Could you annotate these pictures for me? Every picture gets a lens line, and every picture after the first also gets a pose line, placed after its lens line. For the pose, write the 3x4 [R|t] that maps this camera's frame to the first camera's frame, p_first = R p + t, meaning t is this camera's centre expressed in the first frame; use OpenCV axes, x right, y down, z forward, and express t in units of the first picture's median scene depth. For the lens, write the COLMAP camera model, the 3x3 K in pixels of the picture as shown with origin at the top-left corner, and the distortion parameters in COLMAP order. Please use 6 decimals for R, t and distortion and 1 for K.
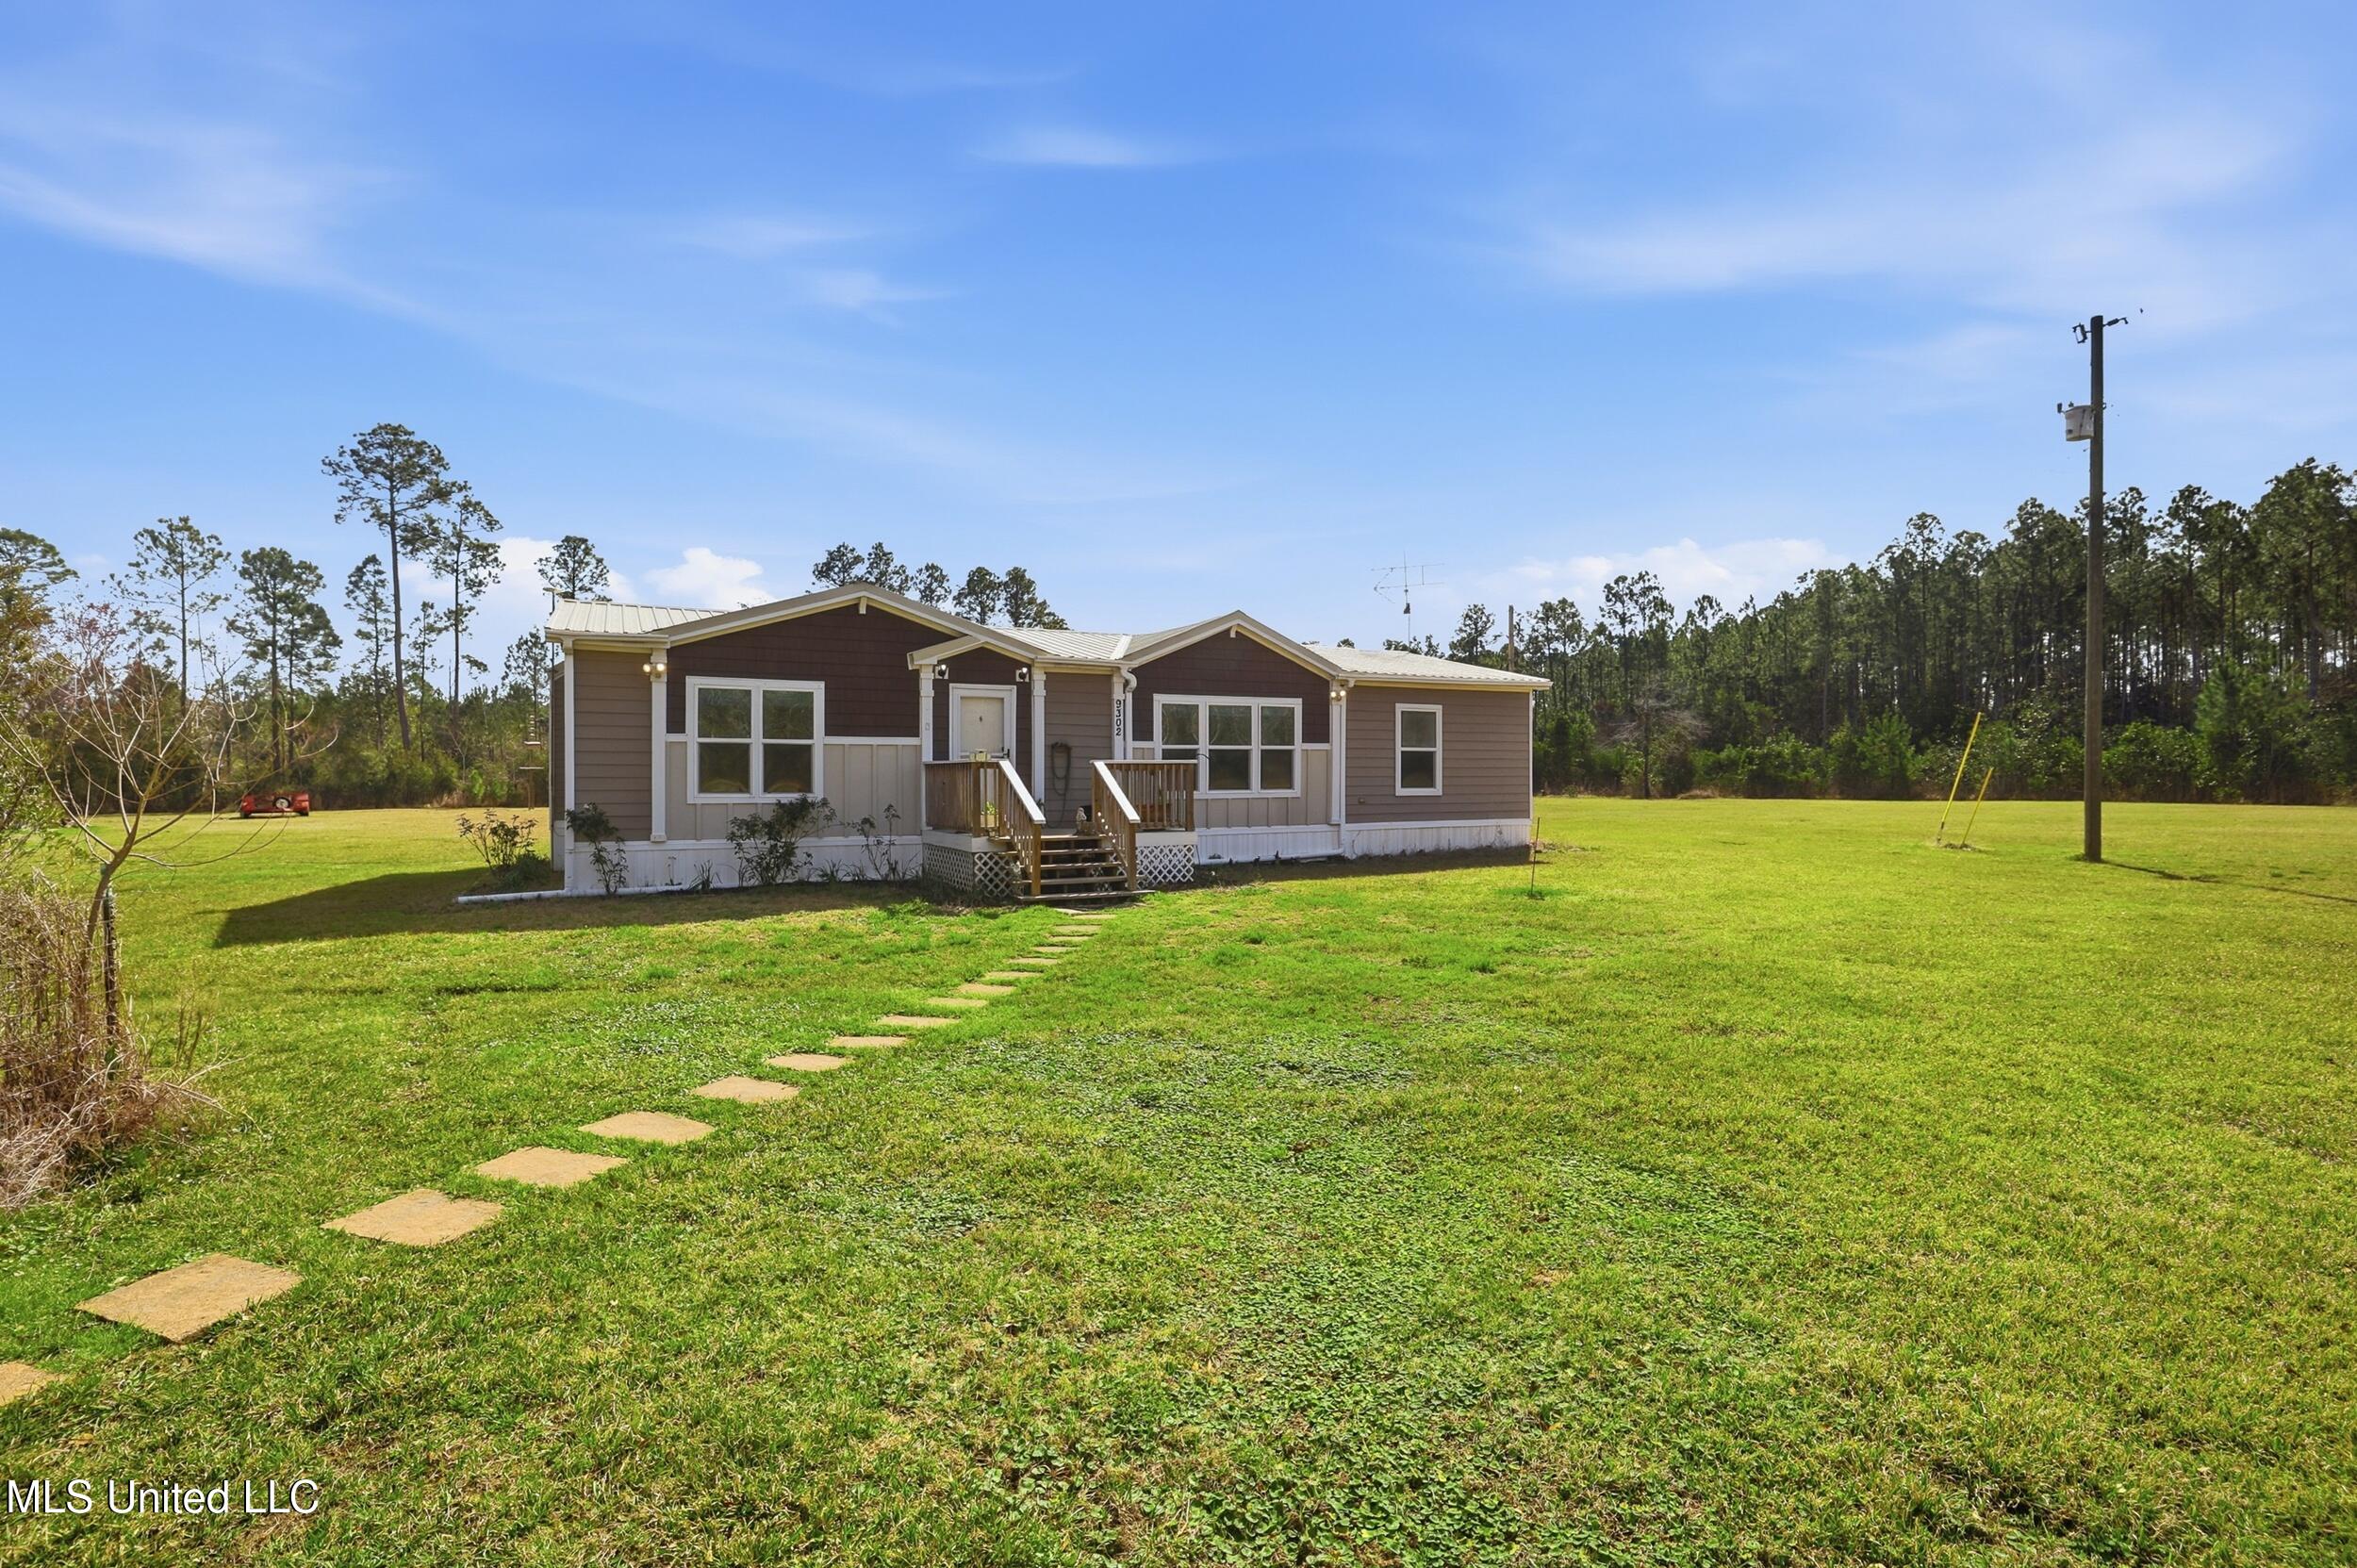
lens RADIAL K [[1094.4, 0, 1167.7], [0, 1094.4, 766.4], [0, 0, 1]] dist [-0.019952, 0.005977]
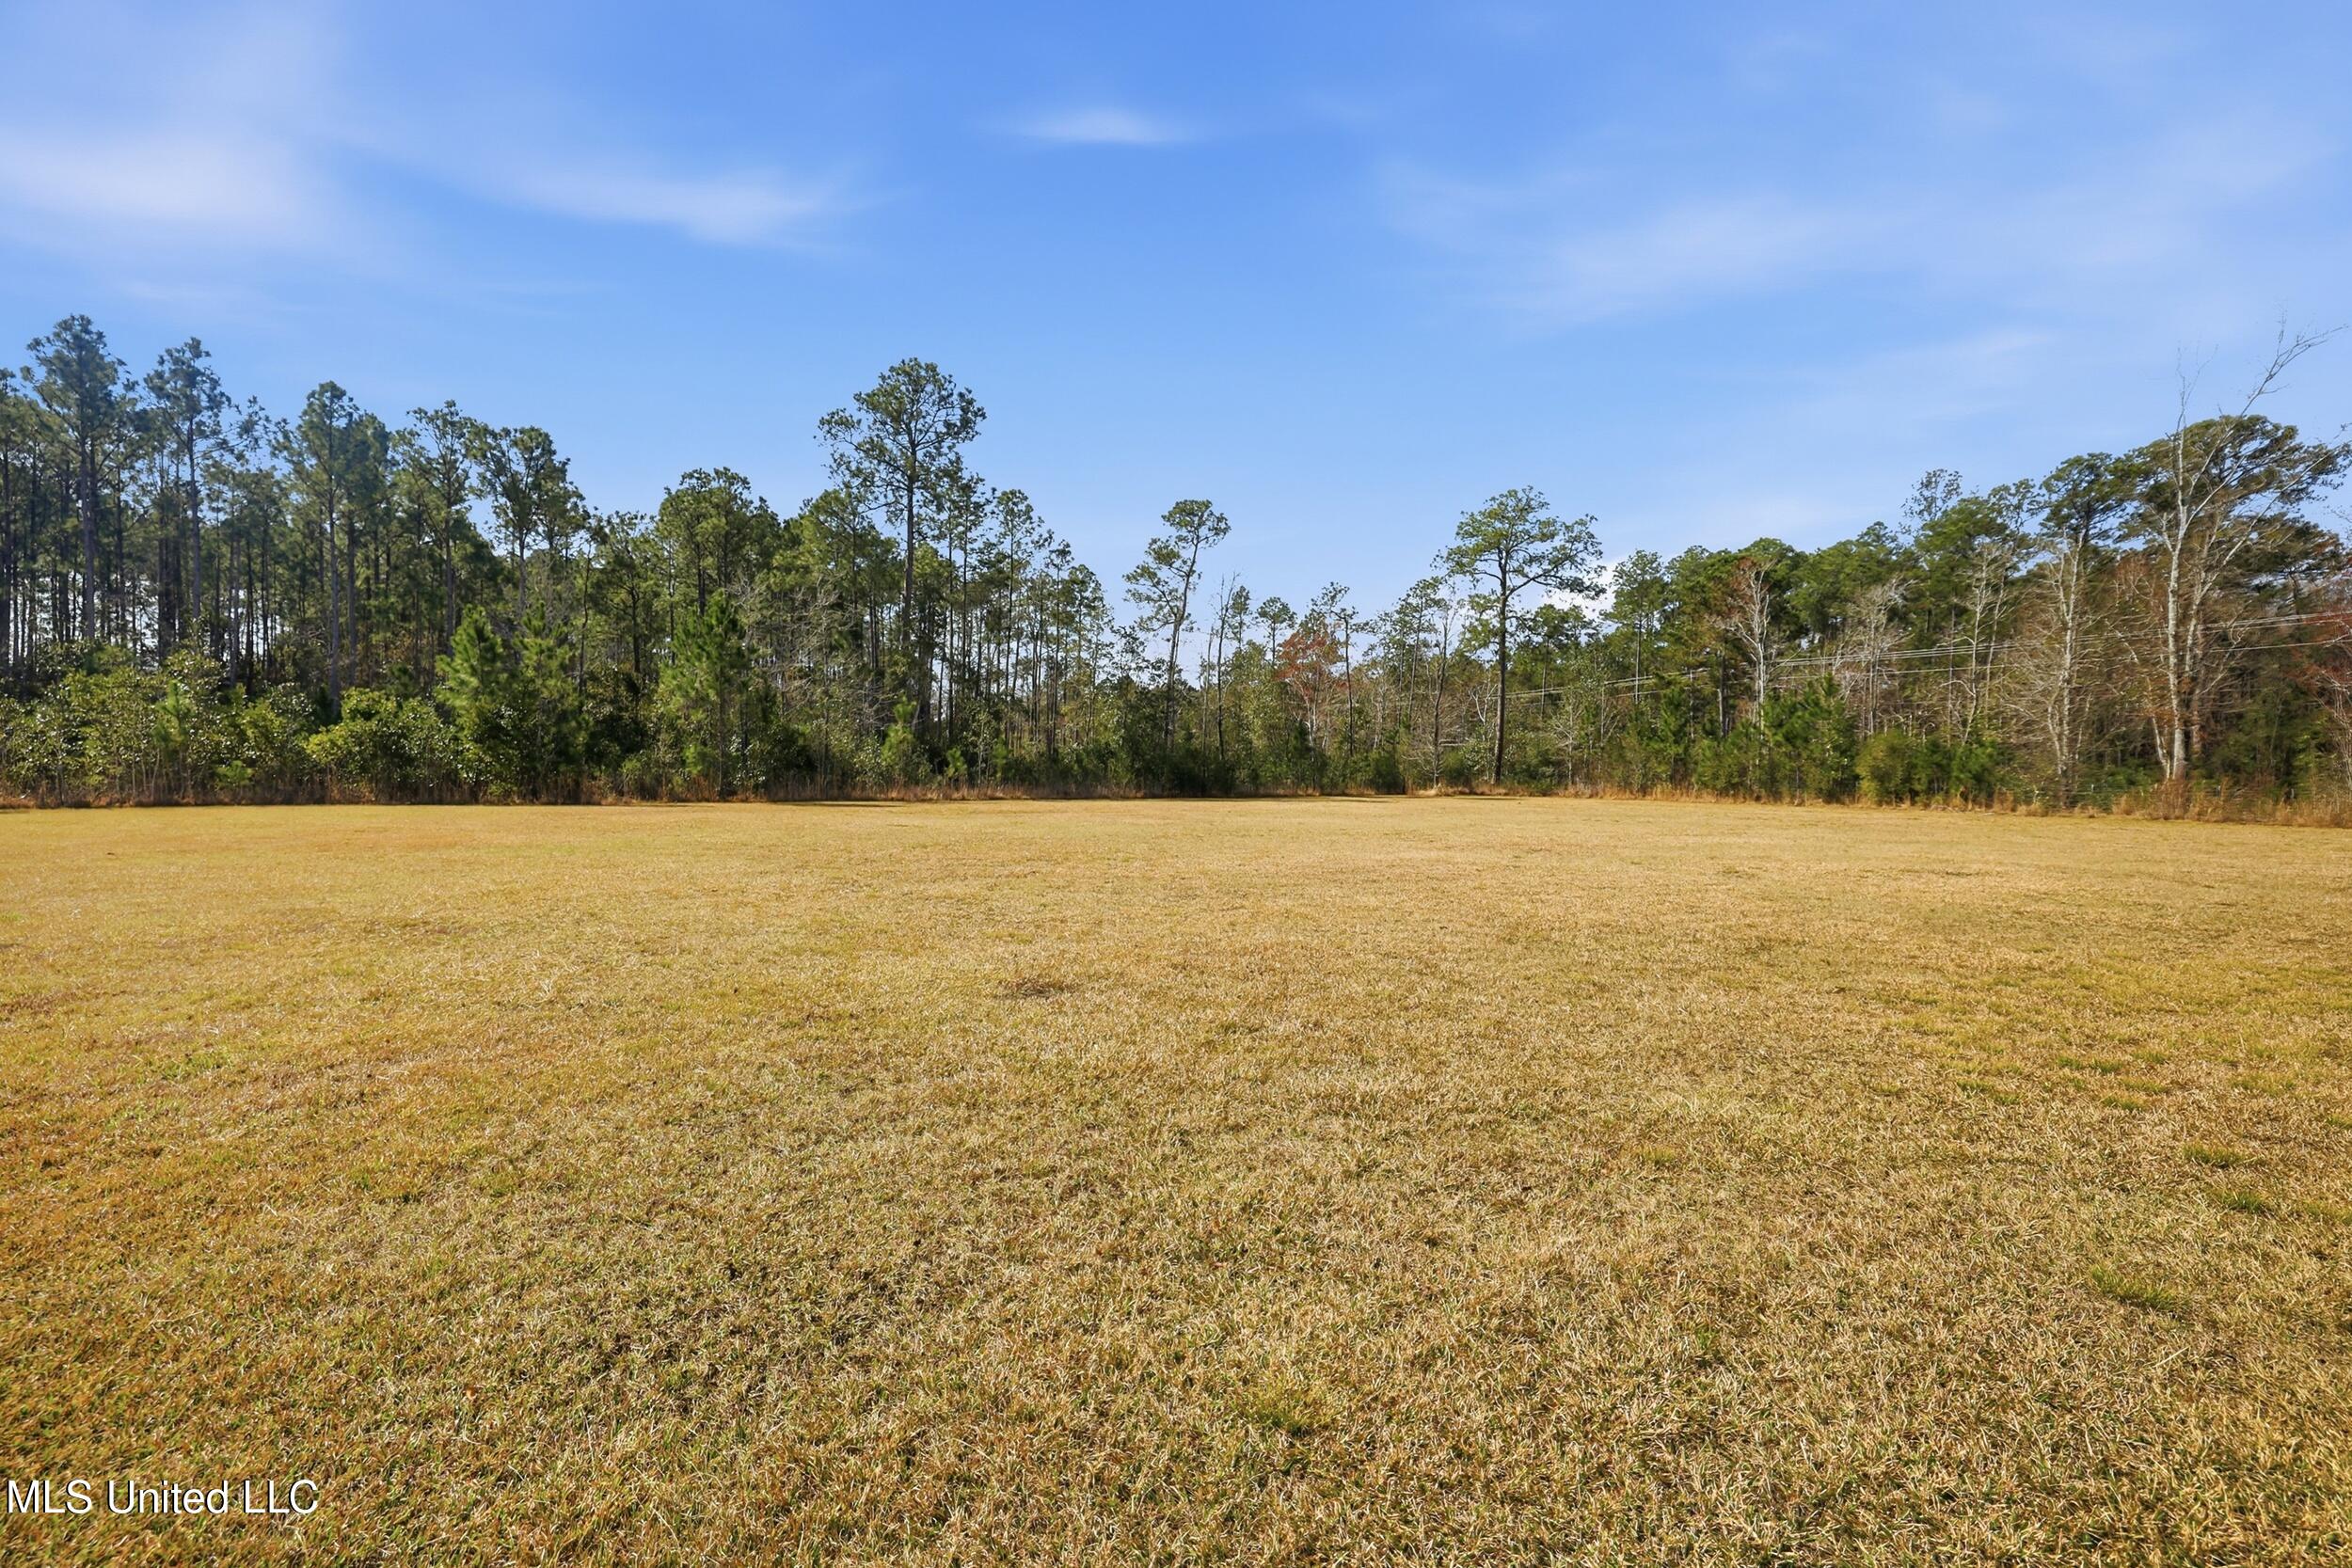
lens RADIAL K [[1030.5, 0, 1145.4], [0, 1030.5, 787.8], [0, 0, 1]] dist [-0.040221, 0.012889]
pose [[-0.075501, -0.007949, 0.997114, 0.165728], [-0.023882, 0.999696, 0.006162, 0.004910], [-0.996860, -0.023348, -0.075668, 0.427850]]
